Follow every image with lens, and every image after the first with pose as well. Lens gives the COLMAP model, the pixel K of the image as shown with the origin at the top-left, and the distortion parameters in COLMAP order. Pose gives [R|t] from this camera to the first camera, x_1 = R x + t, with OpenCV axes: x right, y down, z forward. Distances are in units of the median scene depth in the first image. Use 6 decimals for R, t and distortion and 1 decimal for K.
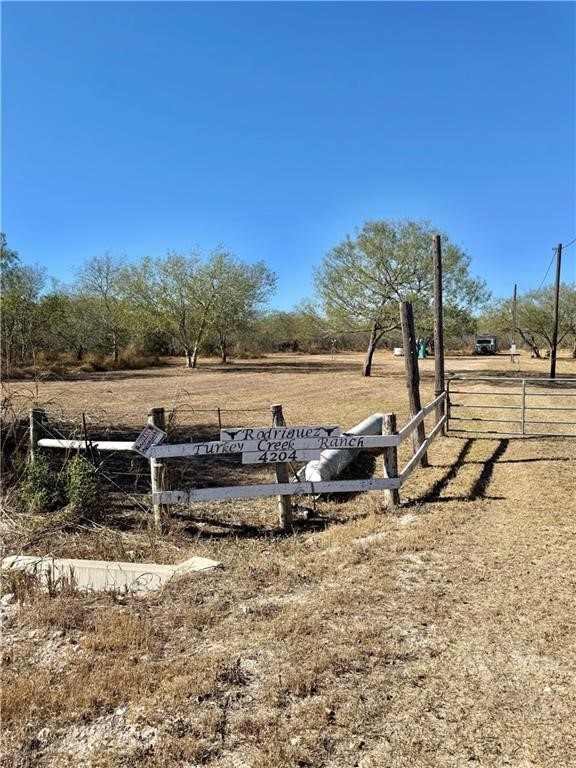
lens RADIAL K [[536.8, 0, 285.8], [0, 536.8, 383.8], [0, 0, 1]] dist [0.144901, -0.257032]
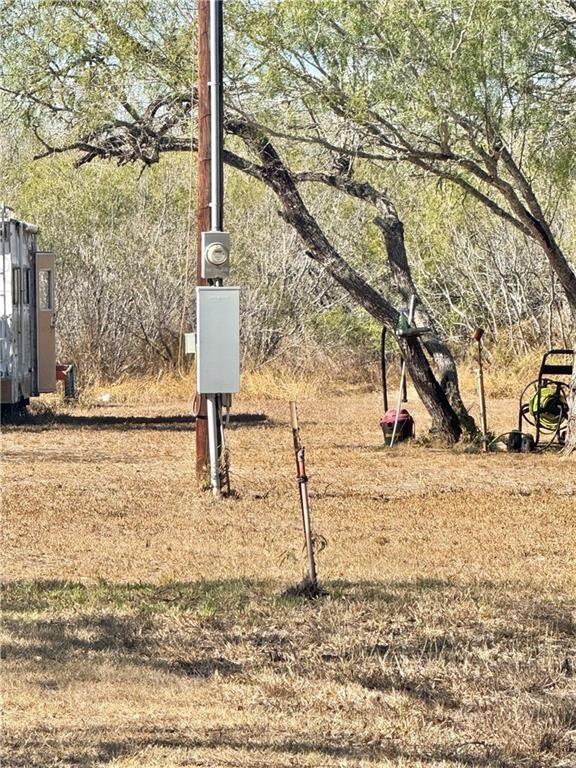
lens RADIAL K [[5052.6, 0, 288.0], [0, 5052.6, 384.0], [0, 0, 1]] dist [0.387480, 23.220075]
pose [[0.915478, -0.007751, 0.402293, 0.477576], [0.035238, 0.997517, -0.060971, -0.031268], [-0.400821, 0.069994, 0.913479, 1.206487]]
